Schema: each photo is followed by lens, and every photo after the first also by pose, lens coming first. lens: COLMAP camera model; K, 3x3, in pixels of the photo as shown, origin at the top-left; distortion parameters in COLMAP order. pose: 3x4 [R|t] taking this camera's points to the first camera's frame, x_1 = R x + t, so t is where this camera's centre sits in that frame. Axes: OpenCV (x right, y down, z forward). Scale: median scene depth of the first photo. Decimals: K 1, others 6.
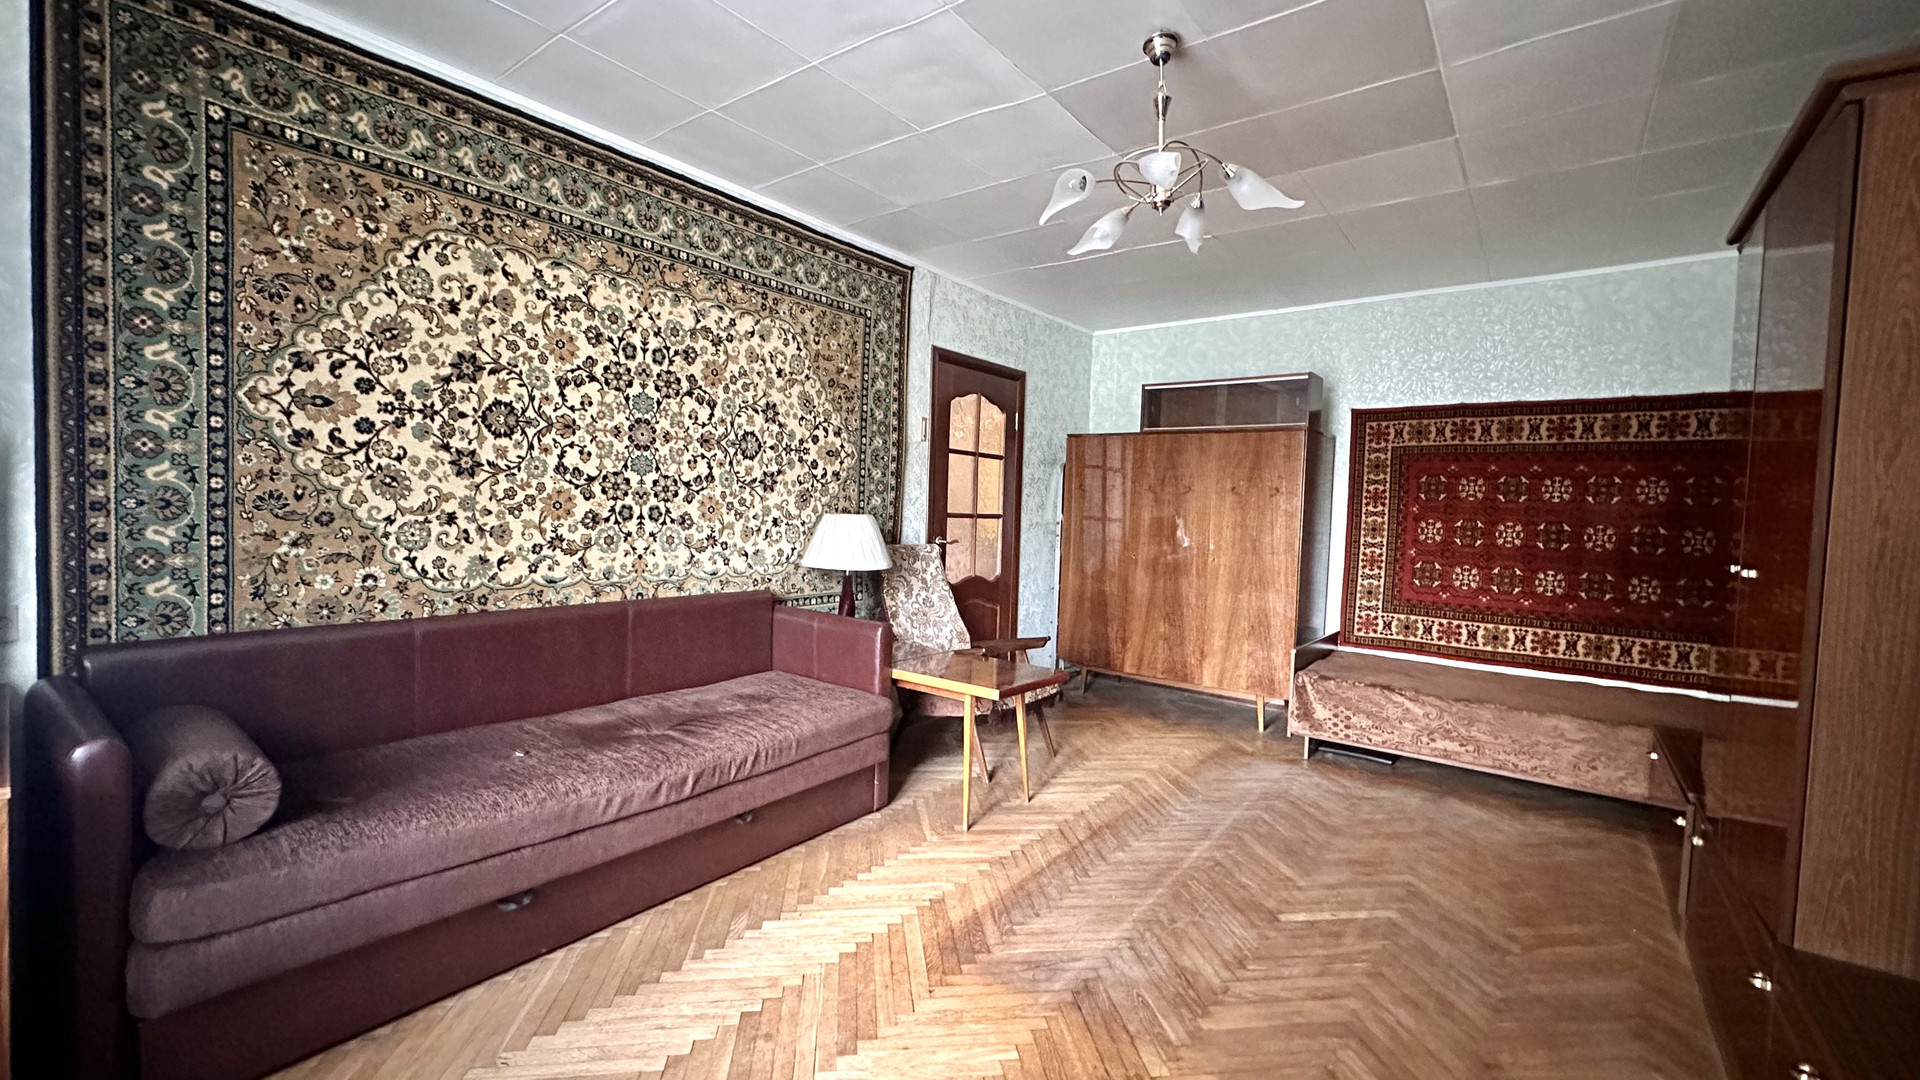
lens RADIAL K [[788.5, 0, 958.7], [0, 788.5, 539.0], [0, 0, 1]] dist [-0.004493, -0.000509]
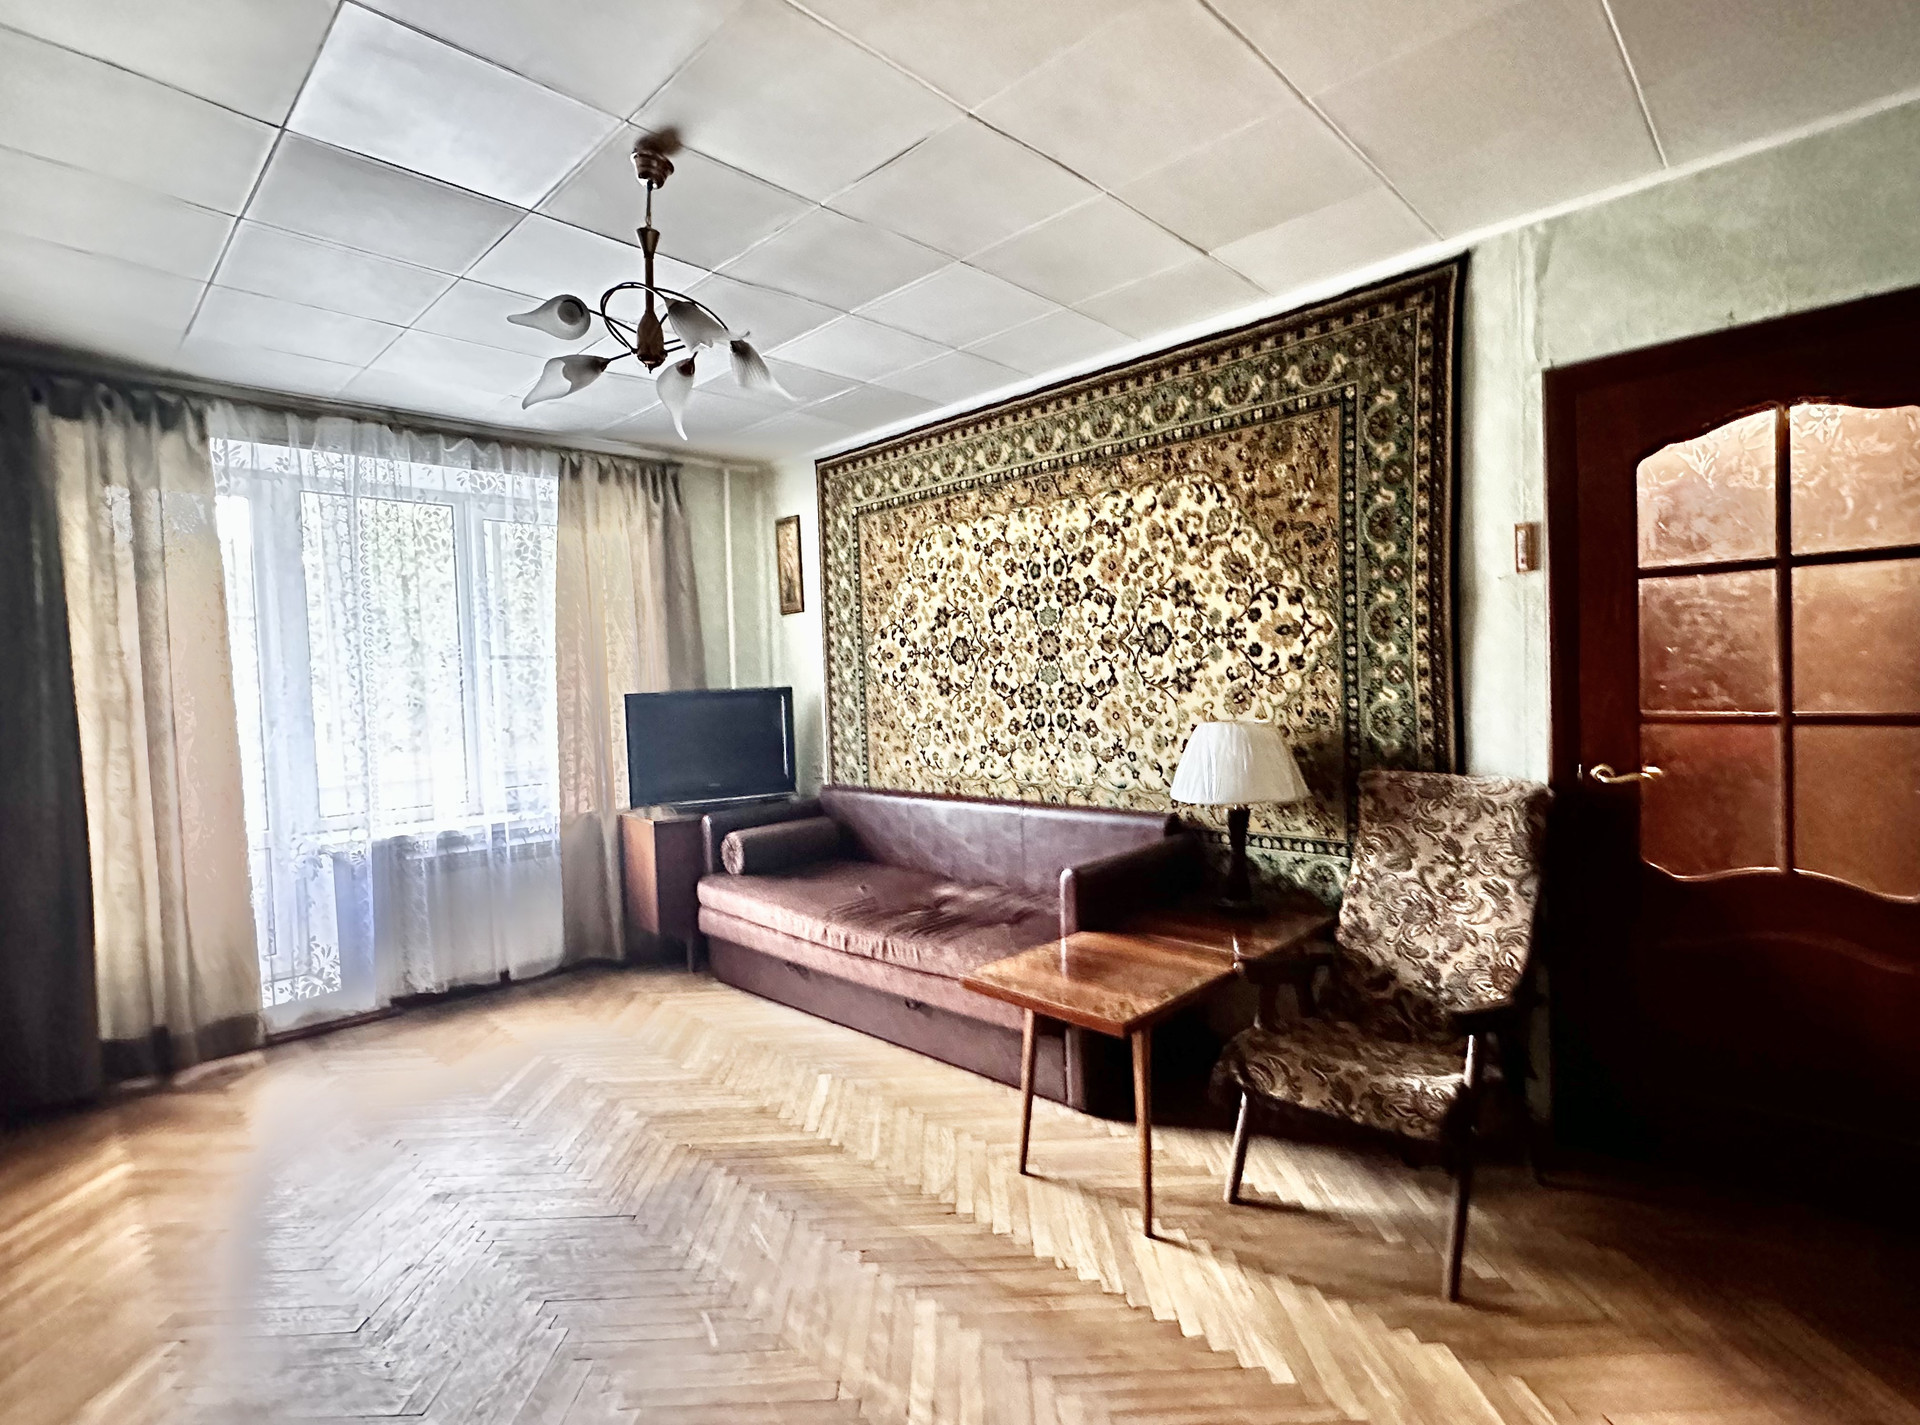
lens RADIAL K [[923.0, 0, 961.3], [0, 923.0, 714.5], [0, 0, 1]] dist [0.002164, 0.000204]
pose [[-0.125373, 0.003384, -0.992104, 0.817777], [-0.014014, 0.999888, 0.005181, -0.044602], [0.992011, 0.014553, -0.125312, 1.016467]]
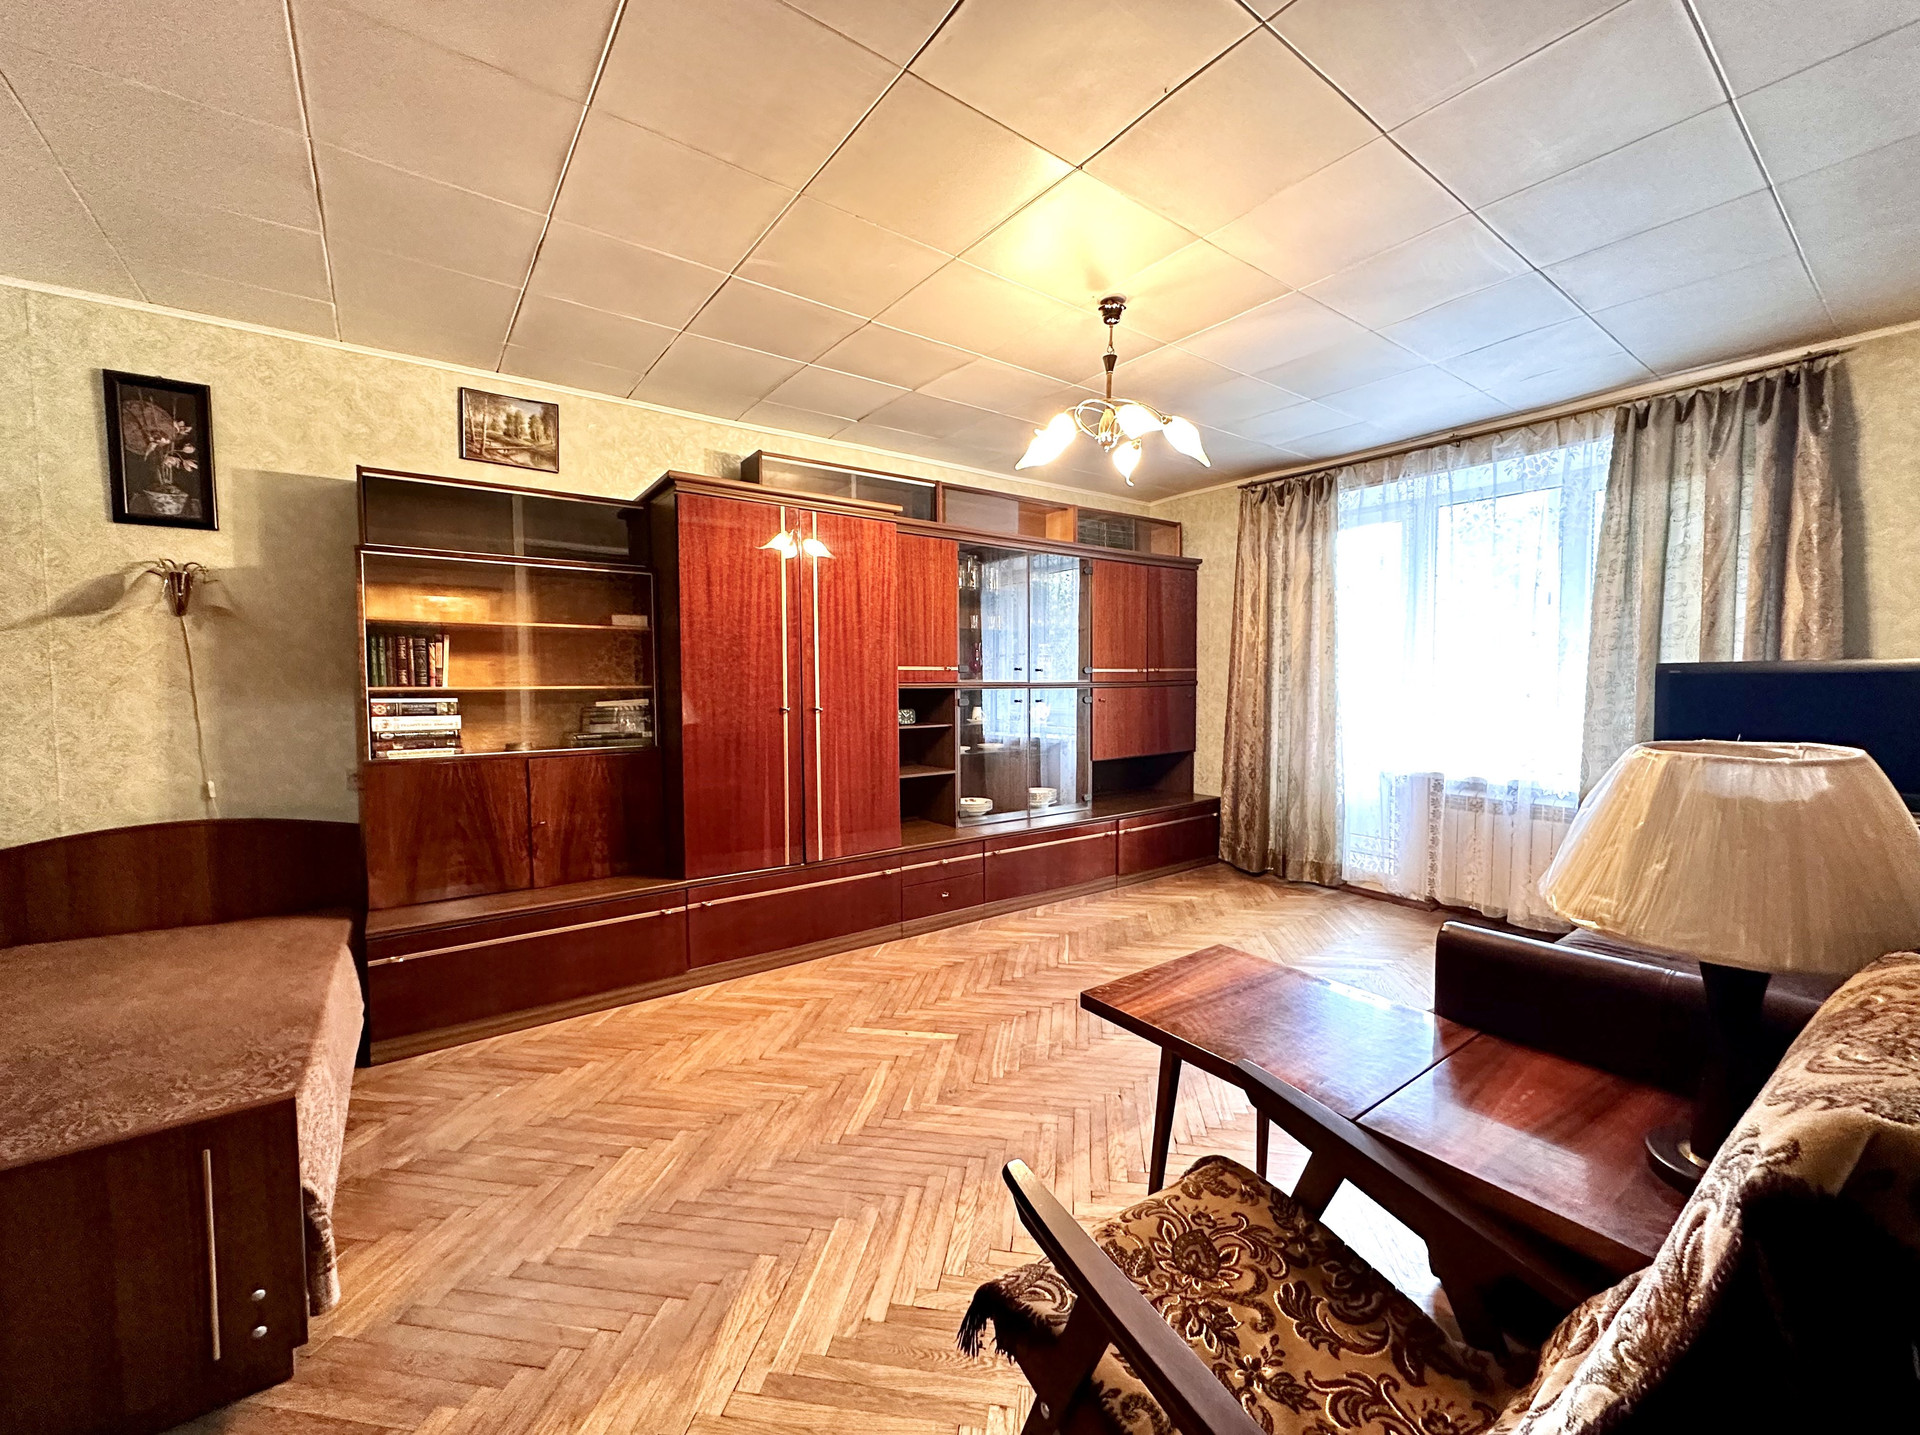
lens RADIAL K [[772.1, 0, 961.8], [0, 772.1, 716.1], [0, 0, 1]] dist [-0.001199, 0.000256]
pose [[-0.957896, -0.047293, 0.283195, 0.079347], [-0.018131, 0.994336, 0.104727, -0.083766], [-0.286543, 0.095183, -0.953327, 1.599404]]
